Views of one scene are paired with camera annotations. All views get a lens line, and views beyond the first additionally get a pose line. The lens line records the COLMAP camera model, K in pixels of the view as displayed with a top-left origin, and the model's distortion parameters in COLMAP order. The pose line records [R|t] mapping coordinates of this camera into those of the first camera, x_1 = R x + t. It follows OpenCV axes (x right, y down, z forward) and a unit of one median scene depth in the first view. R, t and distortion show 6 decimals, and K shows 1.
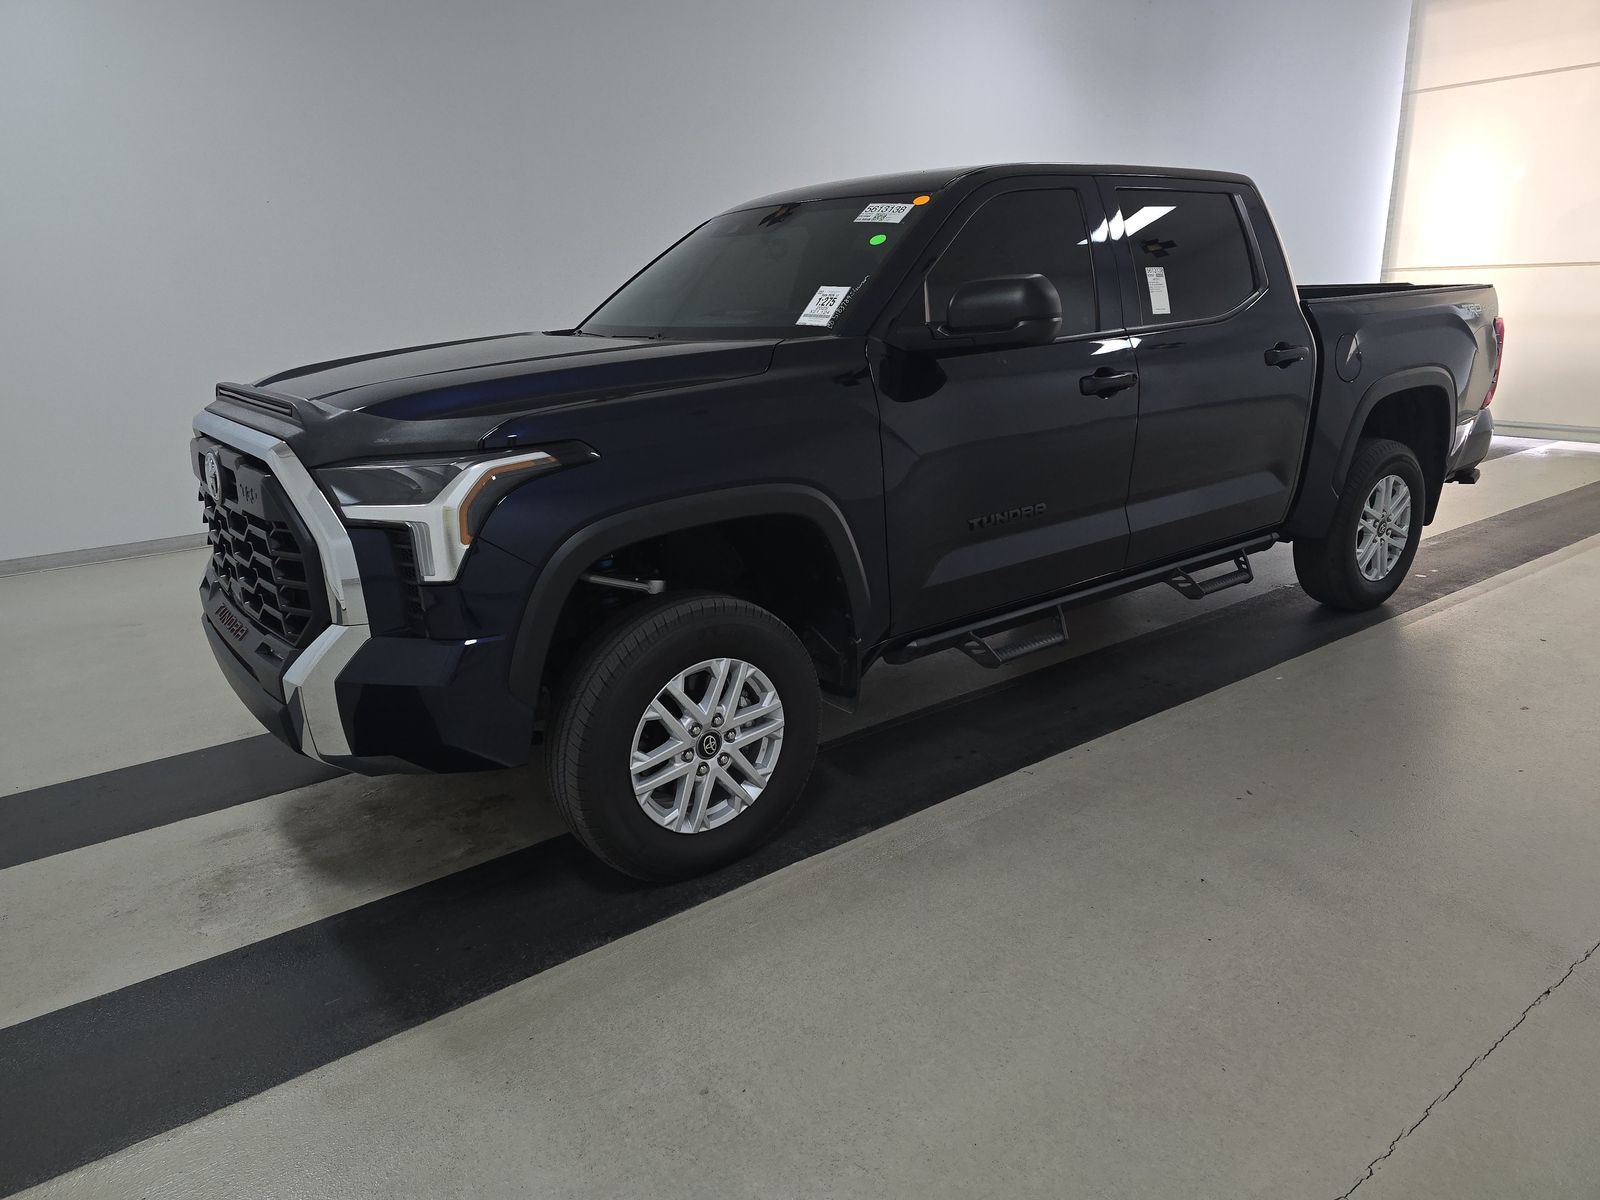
lens RADIAL K [[1089.2, 0, 799.6], [0, 1089.2, 595.4], [0, 0, 1]] dist [0.010269, 0.001237]
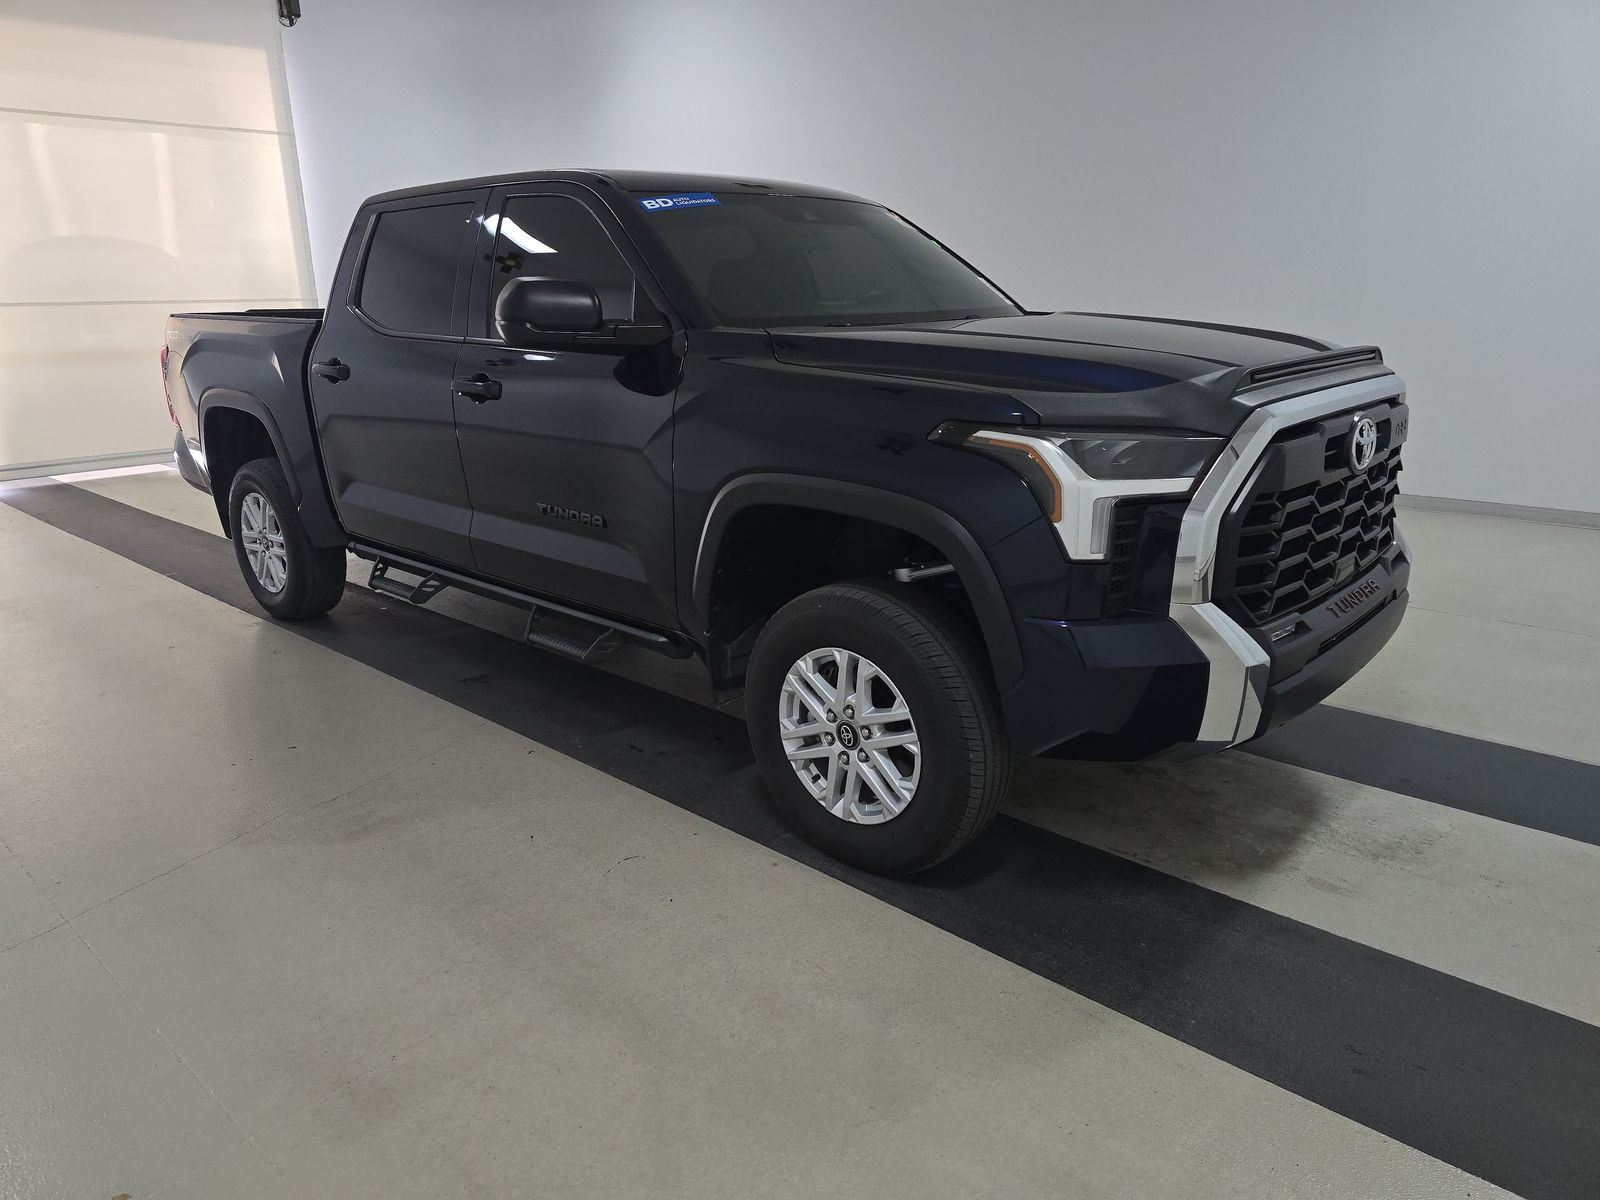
lens RADIAL K [[1089.2, 0, 802.7], [0, 1089.2, 596.1], [0, 0, 1]] dist [0.010269, 0.001237]
pose [[-0.185591, -0.233707, 0.954430, -1.230478], [0.296110, 0.912852, 0.281105, -0.354588], [-0.936950, 0.334787, -0.100214, 1.422063]]
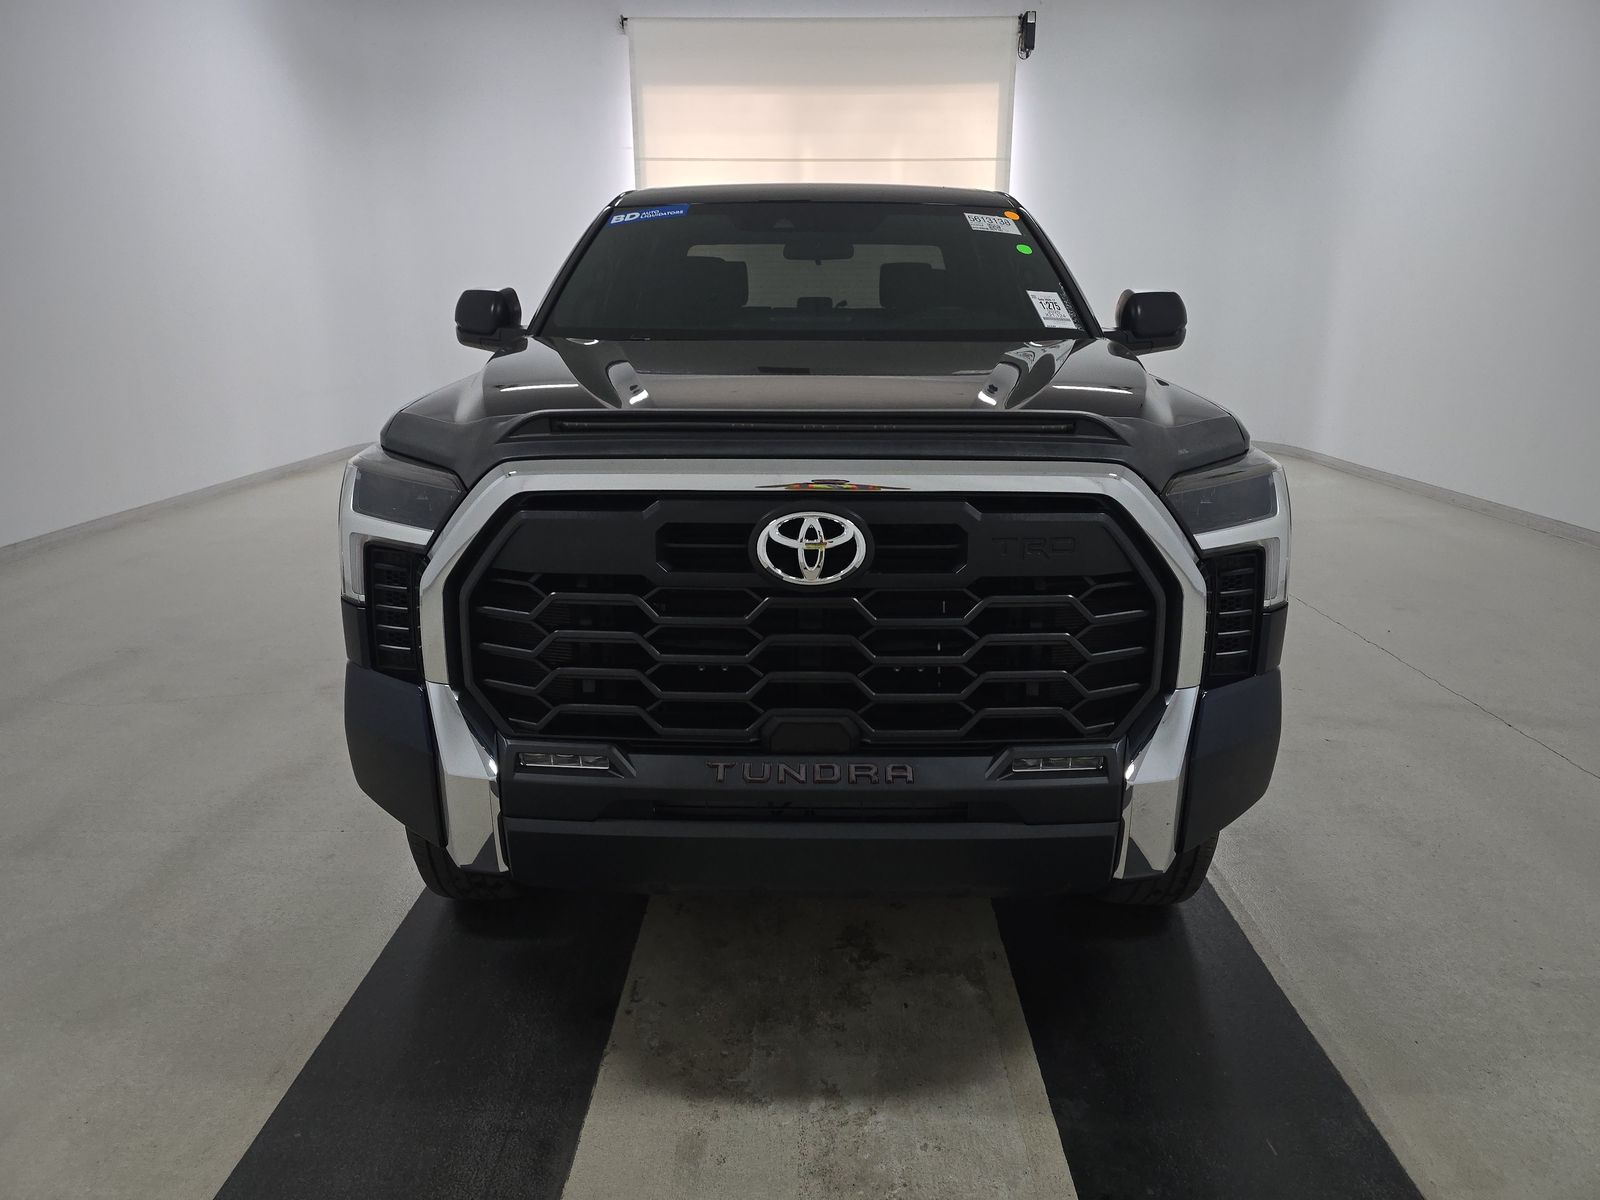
lens RADIAL K [[1089.2, 0, 798.1], [0, 1089.2, 604.4], [0, 0, 1]] dist [0.010269, 0.001237]
pose [[0.610783, -0.172819, 0.772708, -0.918124], [0.196024, 0.978515, 0.063902, -0.105748], [-0.767150, 0.112439, 0.631537, 0.551679]]
